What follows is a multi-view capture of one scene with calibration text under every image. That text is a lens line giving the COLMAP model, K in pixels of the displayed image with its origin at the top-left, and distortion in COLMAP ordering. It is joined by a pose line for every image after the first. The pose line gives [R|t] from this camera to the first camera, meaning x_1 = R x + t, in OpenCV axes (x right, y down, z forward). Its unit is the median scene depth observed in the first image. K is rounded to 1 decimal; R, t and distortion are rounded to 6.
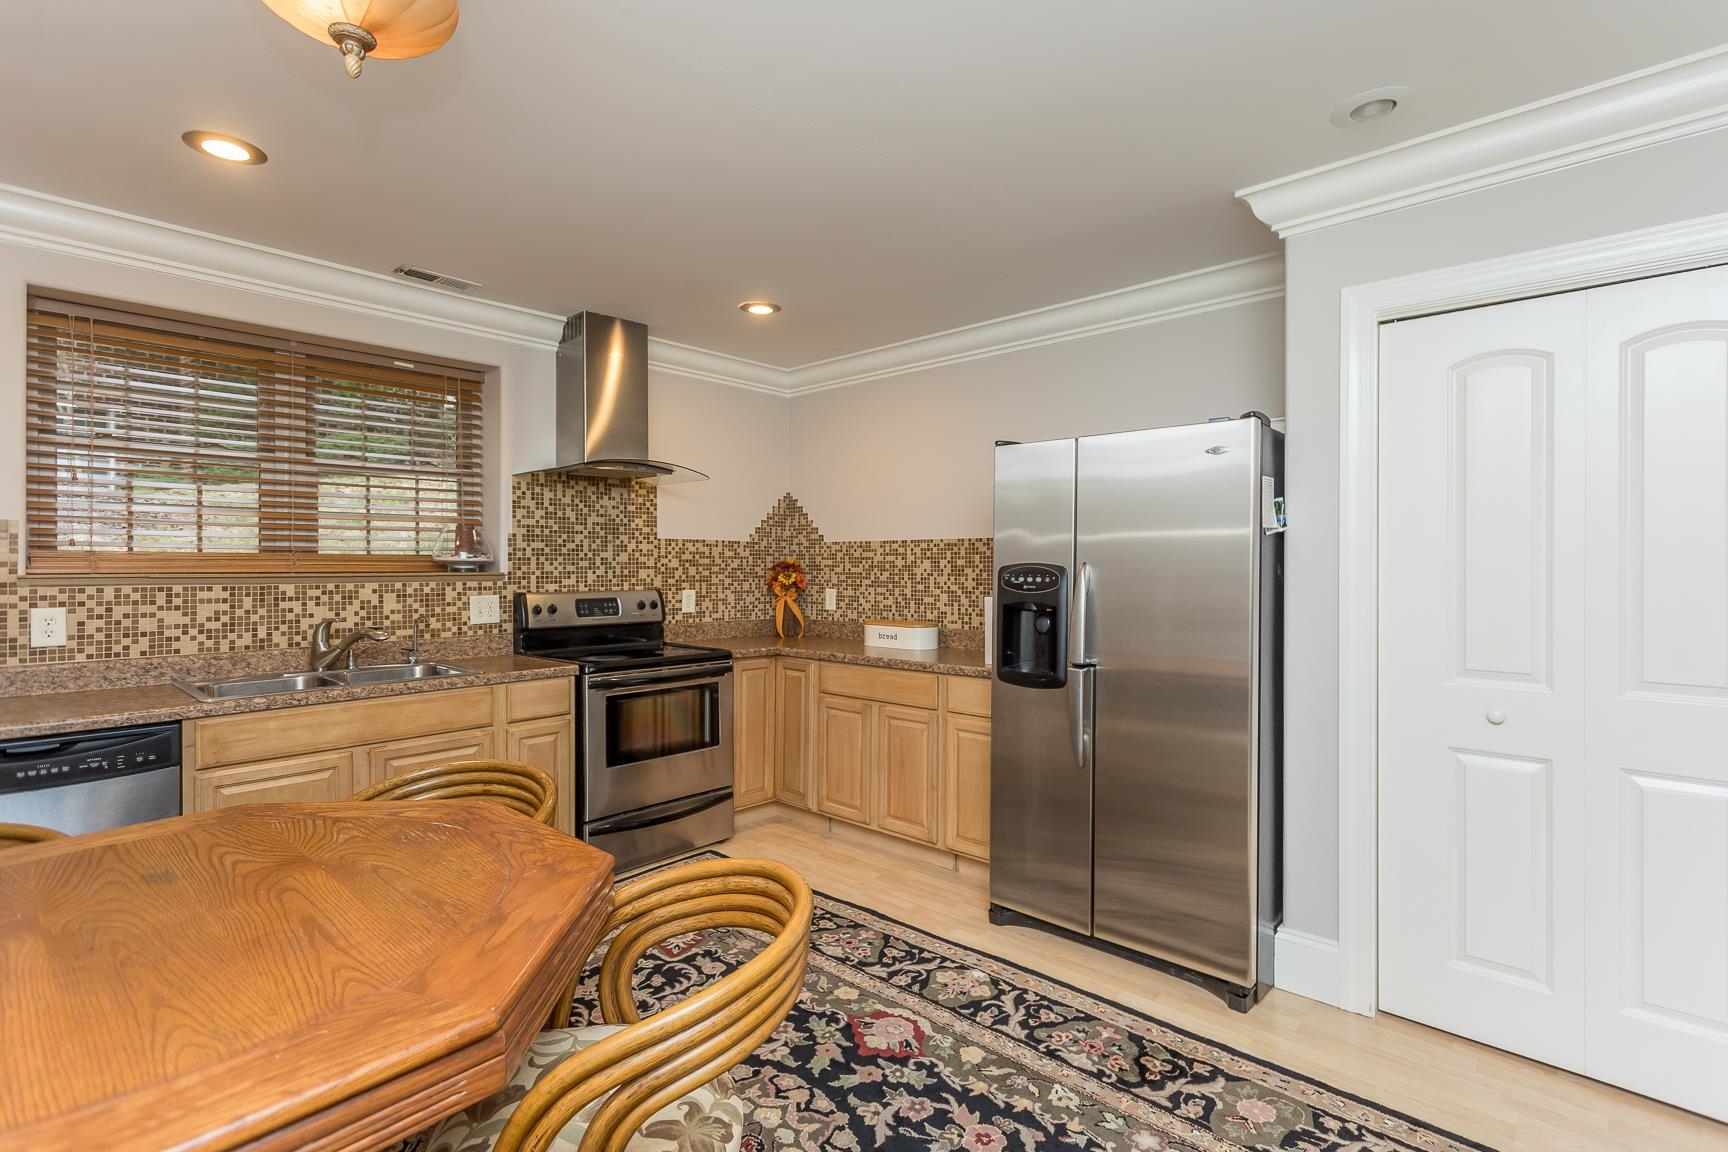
lens RADIAL K [[838.0, 0, 870.3], [0, 838.0, 540.3], [0, 0, 1]] dist [-0.001345, -0.000175]
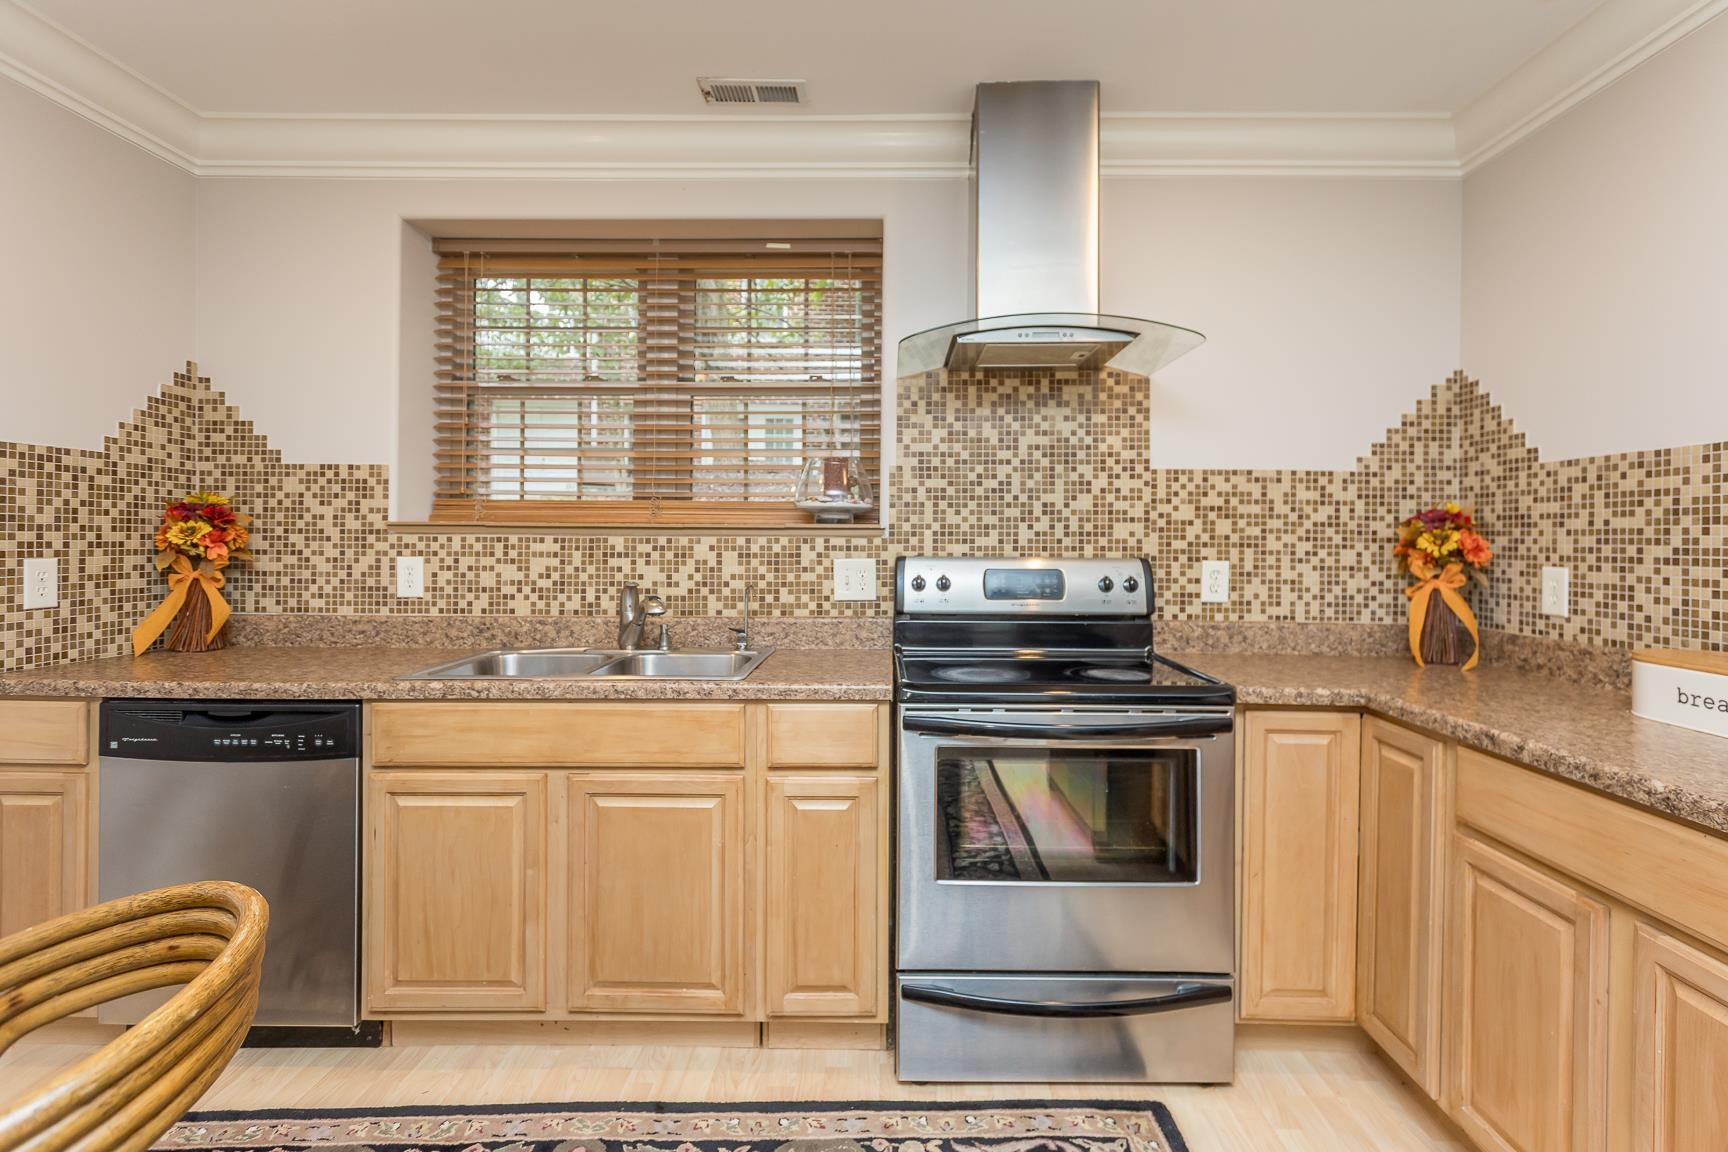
lens RADIAL K [[838.0, 0, 870.3], [0, 838.0, 540.3], [0, 0, 1]] dist [-0.001345, -0.000175]
pose [[0.667141, 0.004496, -0.744918, 0.051018], [0.014422, 0.999716, 0.018951, 0.037963], [0.744792, -0.023386, 0.666887, 0.552684]]
